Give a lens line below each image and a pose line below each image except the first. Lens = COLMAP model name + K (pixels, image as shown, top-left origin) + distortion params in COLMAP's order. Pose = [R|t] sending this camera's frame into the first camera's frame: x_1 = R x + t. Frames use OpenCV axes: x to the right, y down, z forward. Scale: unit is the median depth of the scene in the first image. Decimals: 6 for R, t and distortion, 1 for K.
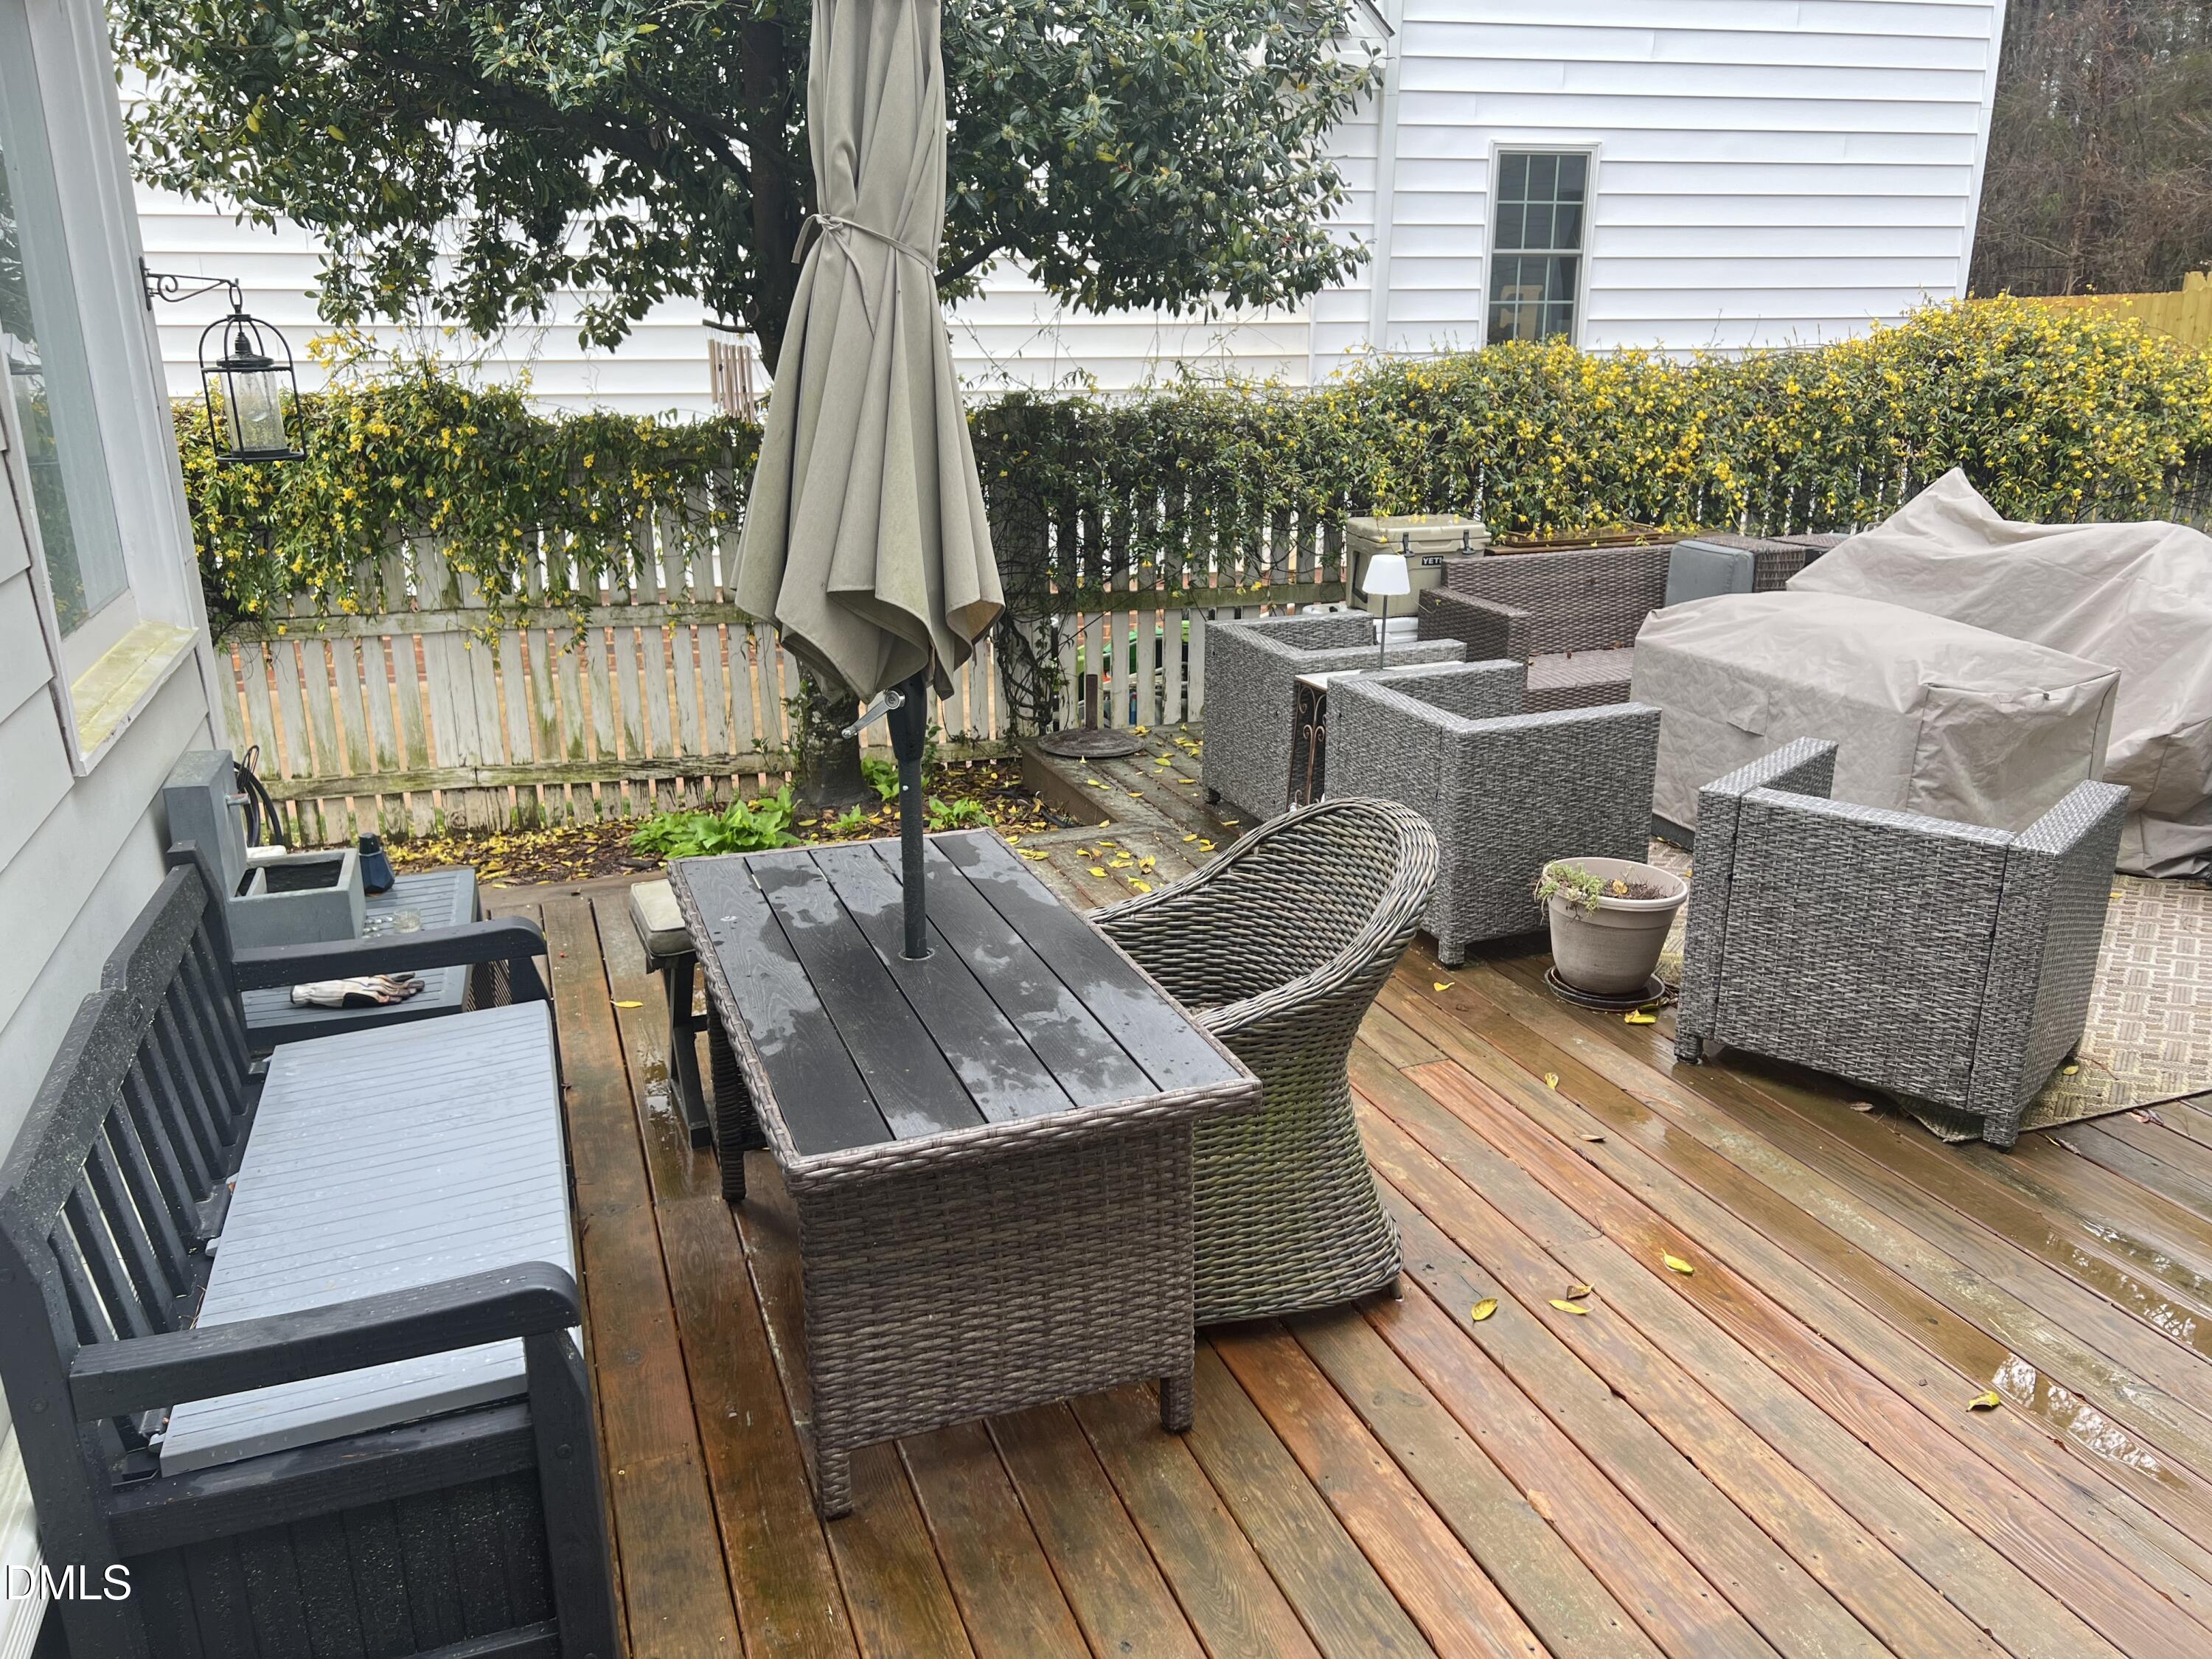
lens RADIAL K [[1659.6, 0, 1102.8], [0, 1659.6, 833.1], [0, 0, 1]] dist [0.008697, 0.001395]
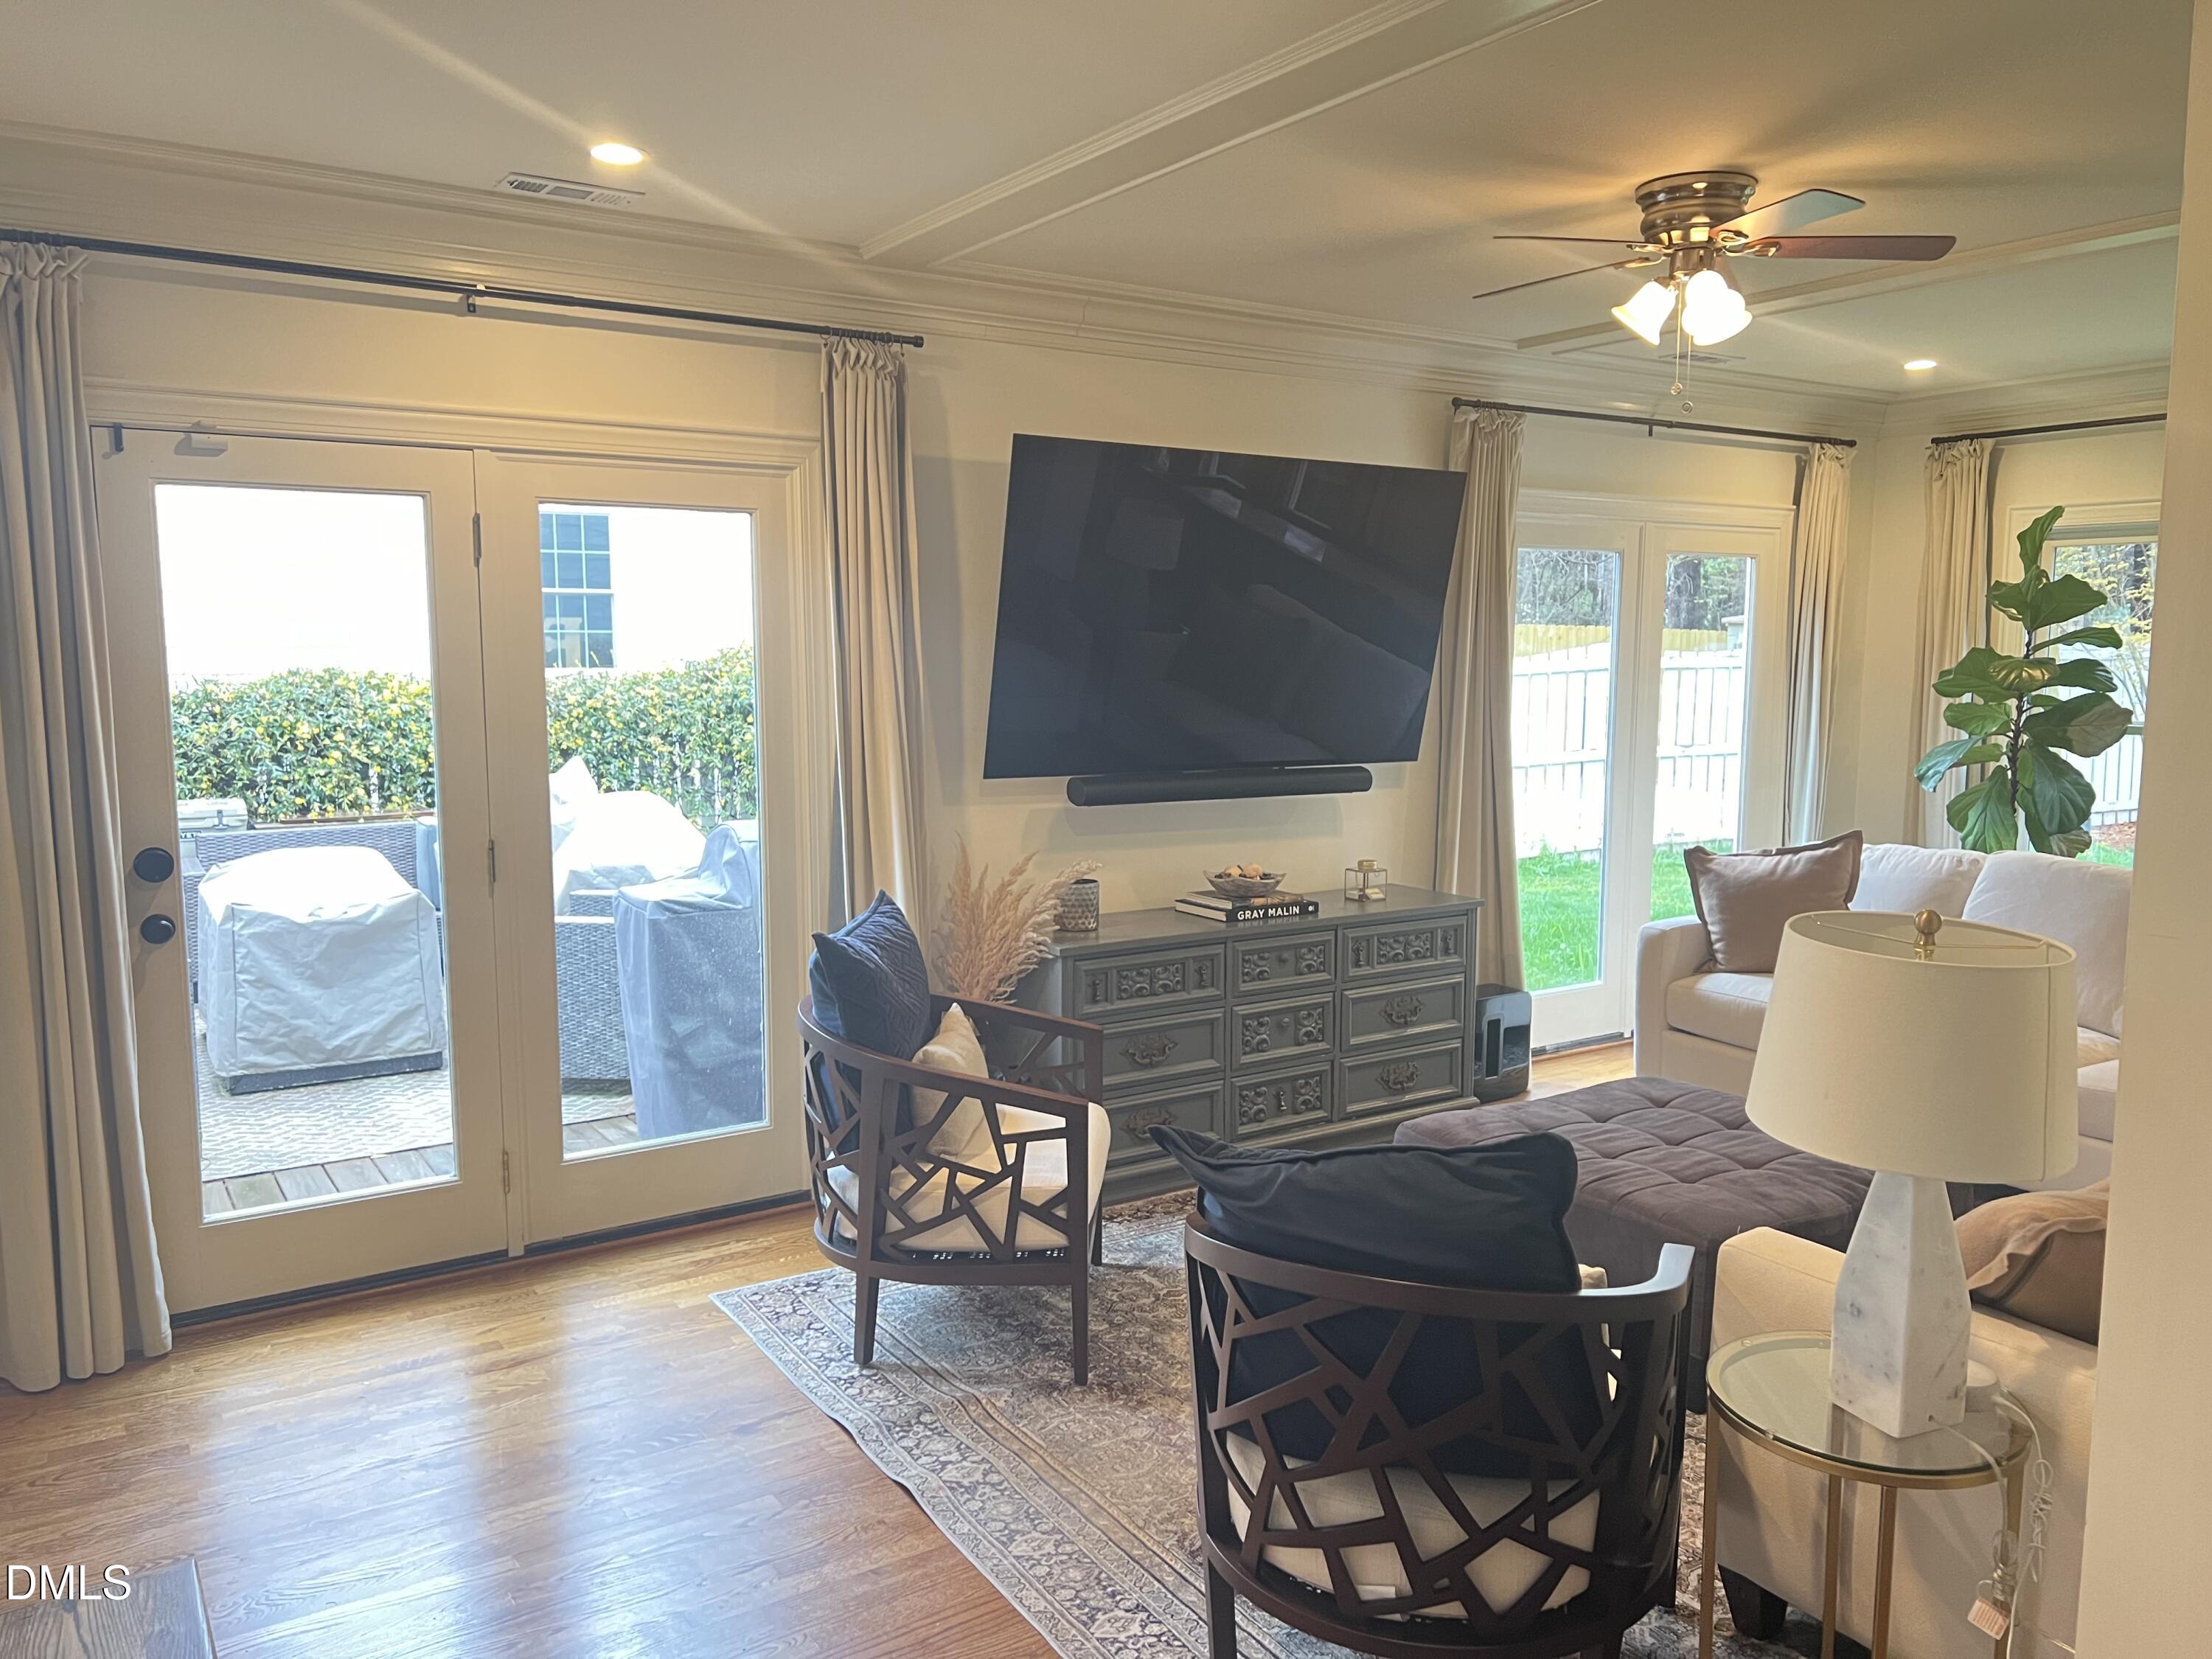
lens RADIAL K [[1659.6, 0, 1108.5], [0, 1659.6, 831.1], [0, 0, 1]] dist [0.008697, 0.001395]
pose [[0.978481, -0.016689, 0.205659, 0.583391], [0.055203, 0.981563, -0.182993, 0.089305], [-0.198813, 0.190408, 0.961363, -0.290184]]
